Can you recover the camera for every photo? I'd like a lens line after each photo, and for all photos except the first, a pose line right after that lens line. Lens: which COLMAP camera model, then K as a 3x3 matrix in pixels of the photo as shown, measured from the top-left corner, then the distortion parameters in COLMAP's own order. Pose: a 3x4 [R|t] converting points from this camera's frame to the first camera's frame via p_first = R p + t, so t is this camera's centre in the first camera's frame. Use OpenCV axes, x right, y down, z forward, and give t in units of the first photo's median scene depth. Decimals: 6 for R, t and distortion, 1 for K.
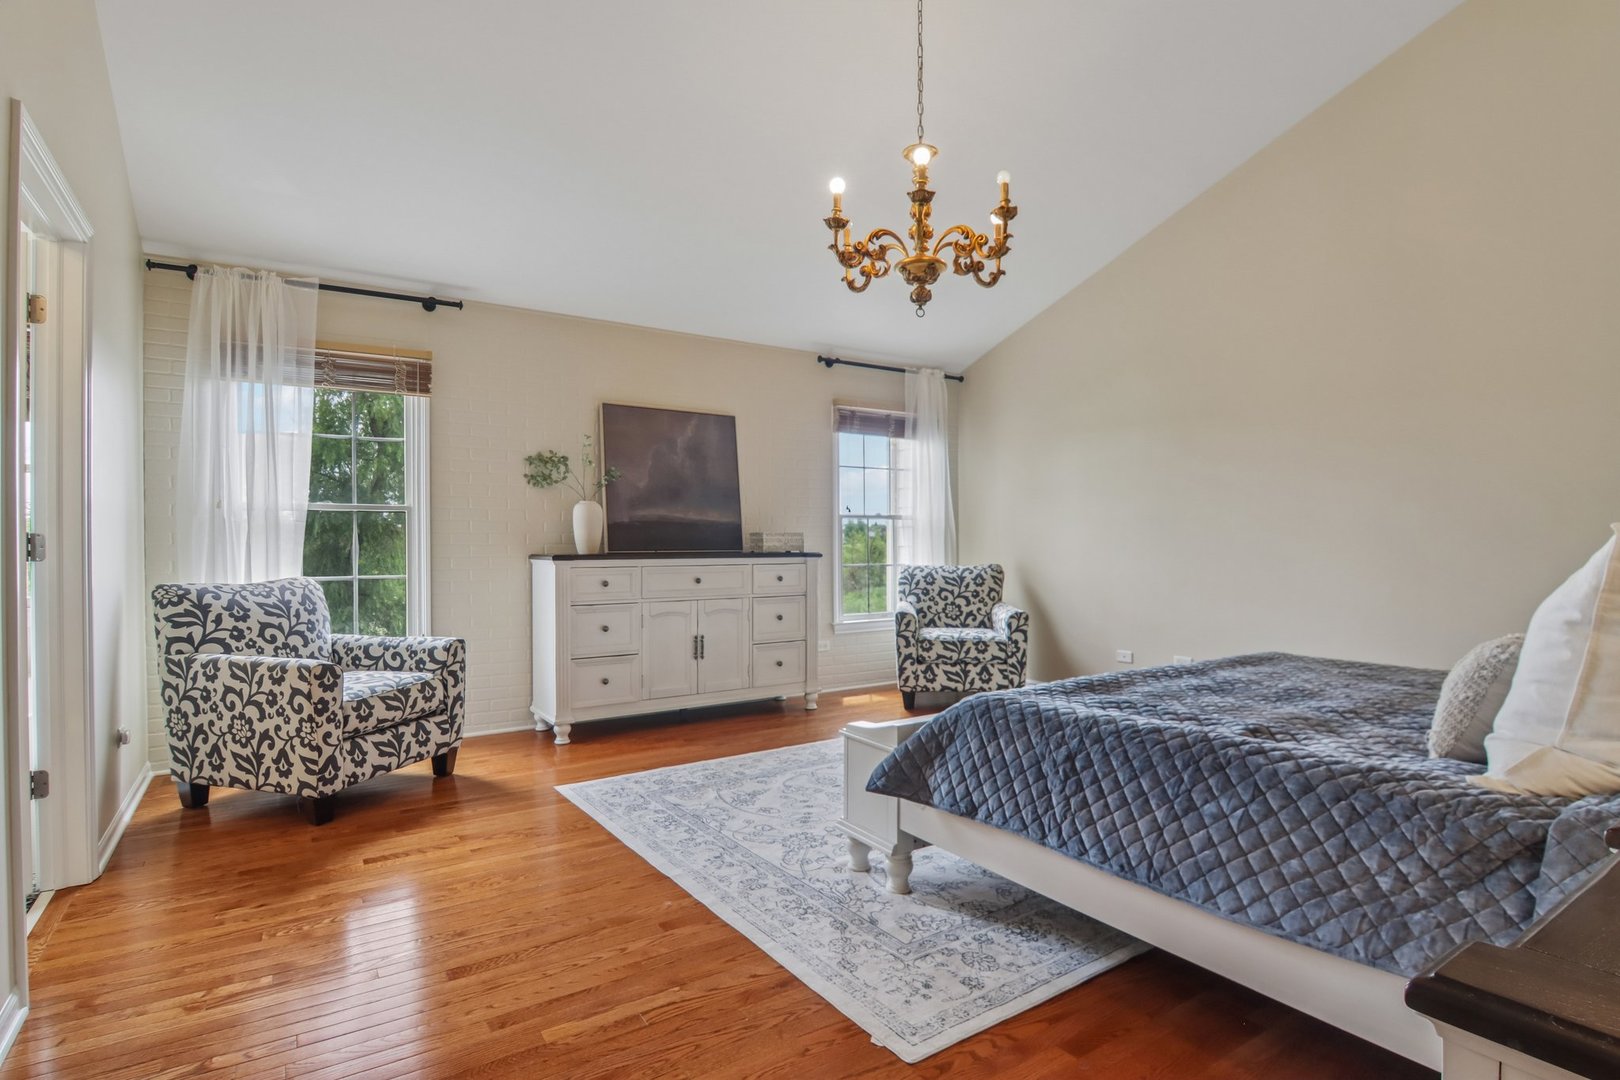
lens RADIAL K [[831.5, 0, 812.9], [0, 831.5, 541.3], [0, 0, 1]] dist [-0.012599, -0.000525]
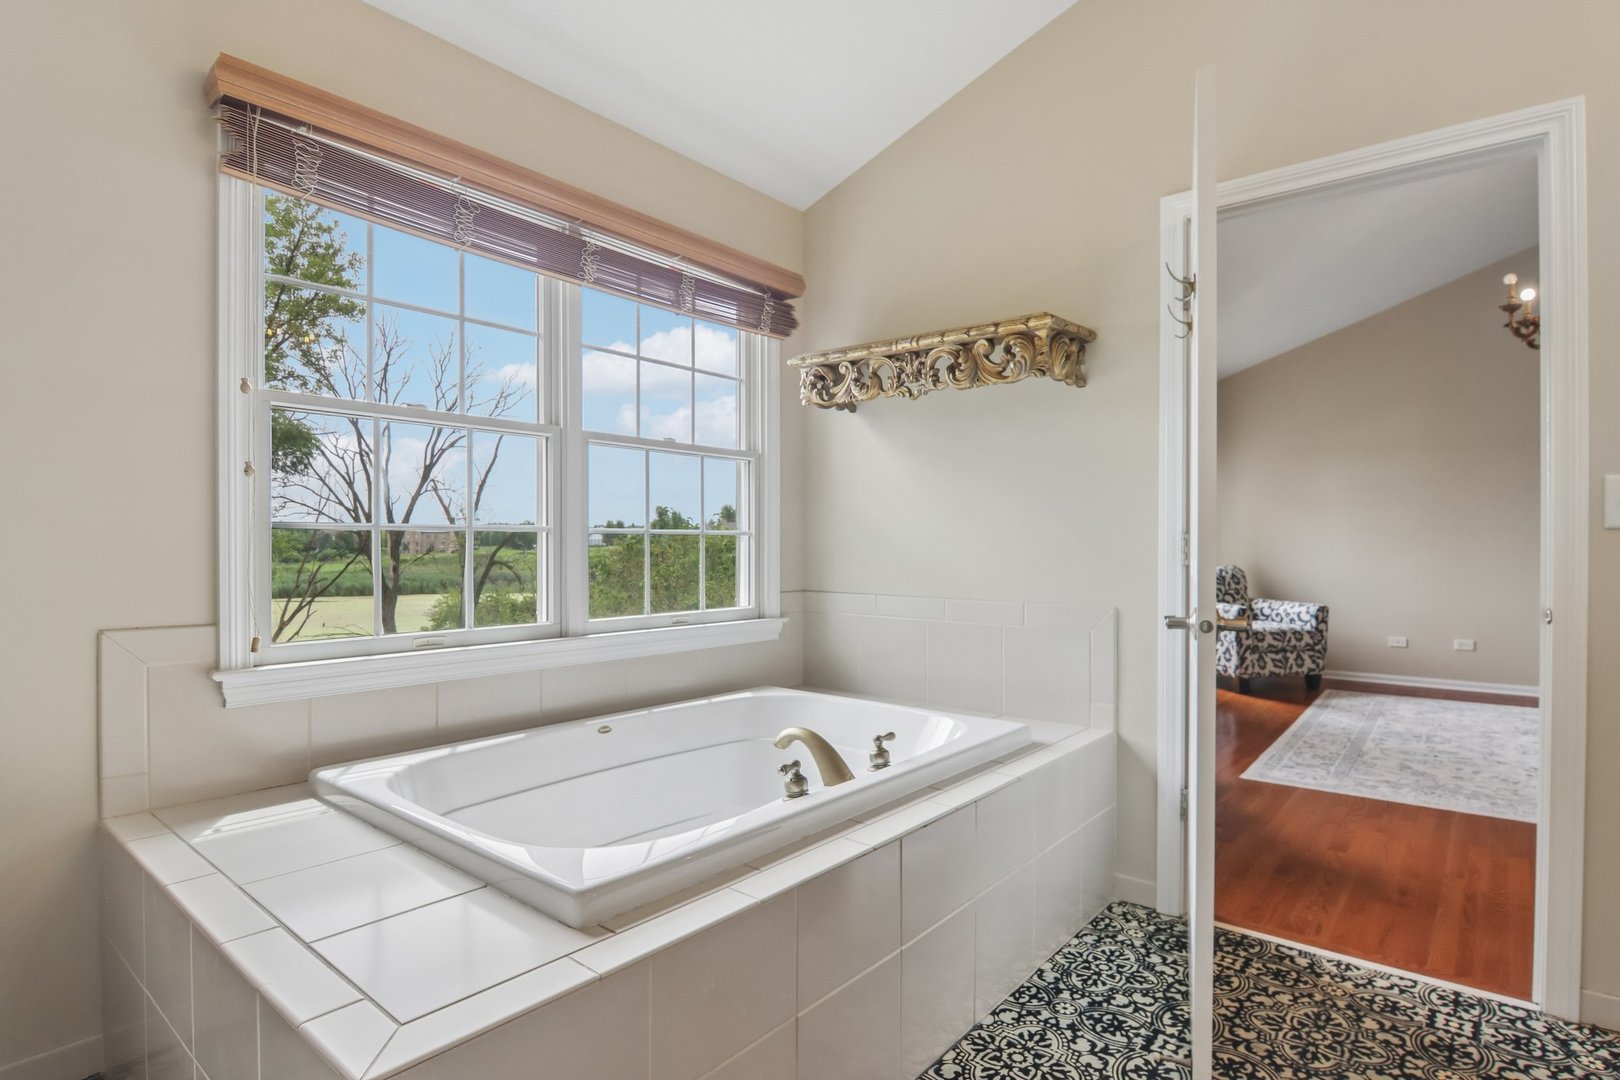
lens RADIAL K [[831.5, 0, 810.2], [0, 831.5, 543.0], [0, 0, 1]] dist [-0.012599, -0.000525]
pose [[0.958932, -0.002731, 0.283623, -0.773408], [0.002052, 0.999994, 0.002694, -0.007262], [-0.283629, -0.002001, 0.958932, 0.088730]]
